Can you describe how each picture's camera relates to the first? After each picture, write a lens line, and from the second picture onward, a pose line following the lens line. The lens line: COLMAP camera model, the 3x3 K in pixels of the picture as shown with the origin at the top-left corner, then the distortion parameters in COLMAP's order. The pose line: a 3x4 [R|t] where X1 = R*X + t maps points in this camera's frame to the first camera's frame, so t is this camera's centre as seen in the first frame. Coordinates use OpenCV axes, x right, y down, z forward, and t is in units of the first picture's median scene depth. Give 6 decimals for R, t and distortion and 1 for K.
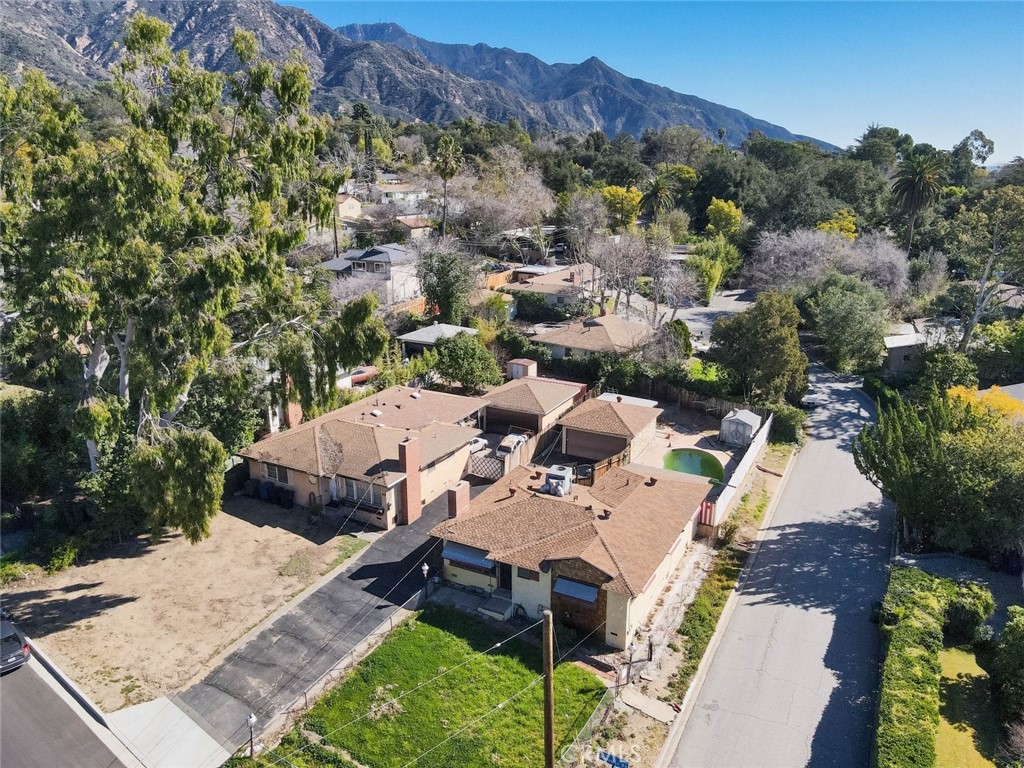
lens RADIAL K [[747.5, 0, 512.0], [0, 747.5, 384.0], [0, 0, 1]] dist [0.010694, 0.012873]
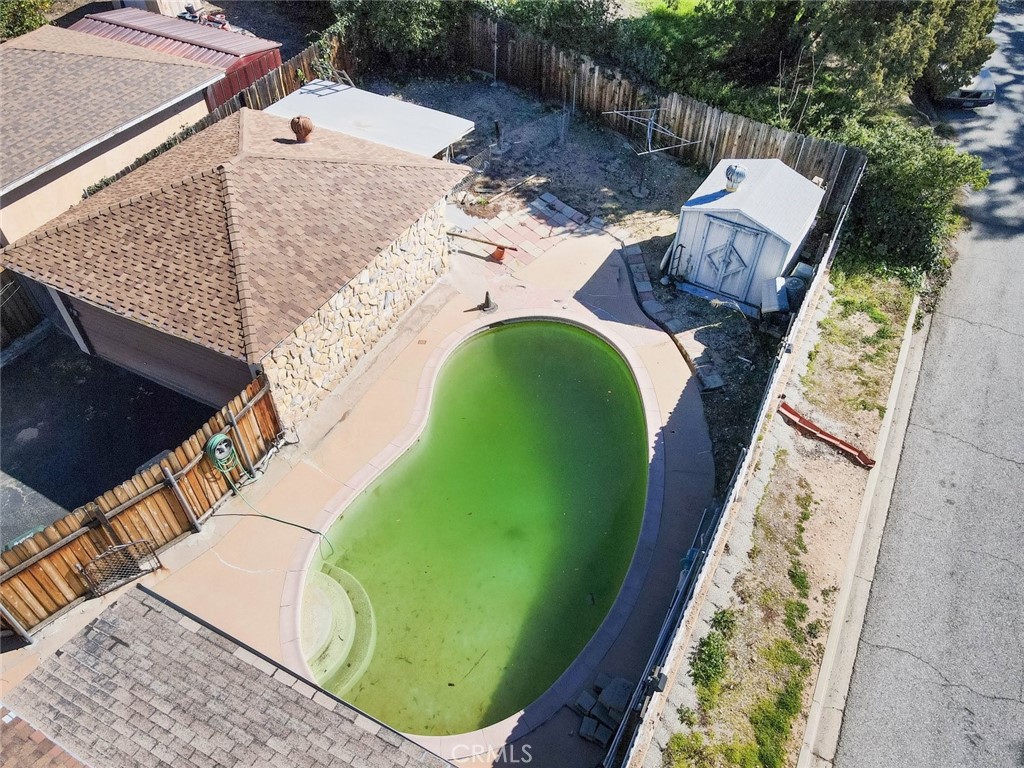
lens RADIAL K [[746.0, 0, 518.5], [0, 746.0, 383.9], [0, 0, 1]] dist [-0.002783, 0.002107]
pose [[0.999960, -0.008885, 0.000280, 0.287343], [0.007661, 0.877394, 0.479709, -0.033848], [-0.004508, -0.479688, 0.877428, 0.952954]]
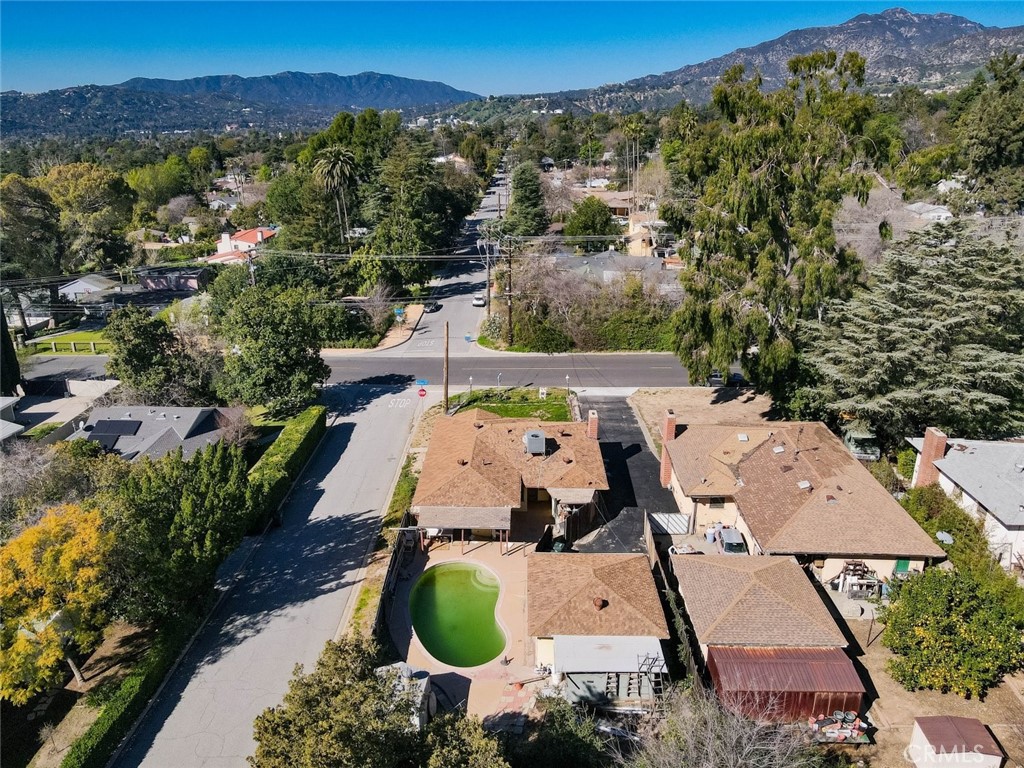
lens RADIAL K [[778.3, 0, 493.8], [0, 778.3, 384.9], [0, 0, 1]] dist [0.000755, -0.002598]
pose [[-0.898607, 0.149802, -0.412390, 0.575241], [-0.122032, 0.817489, 0.562867, -0.582996], [0.421443, 0.556121, -0.716321, 1.707883]]
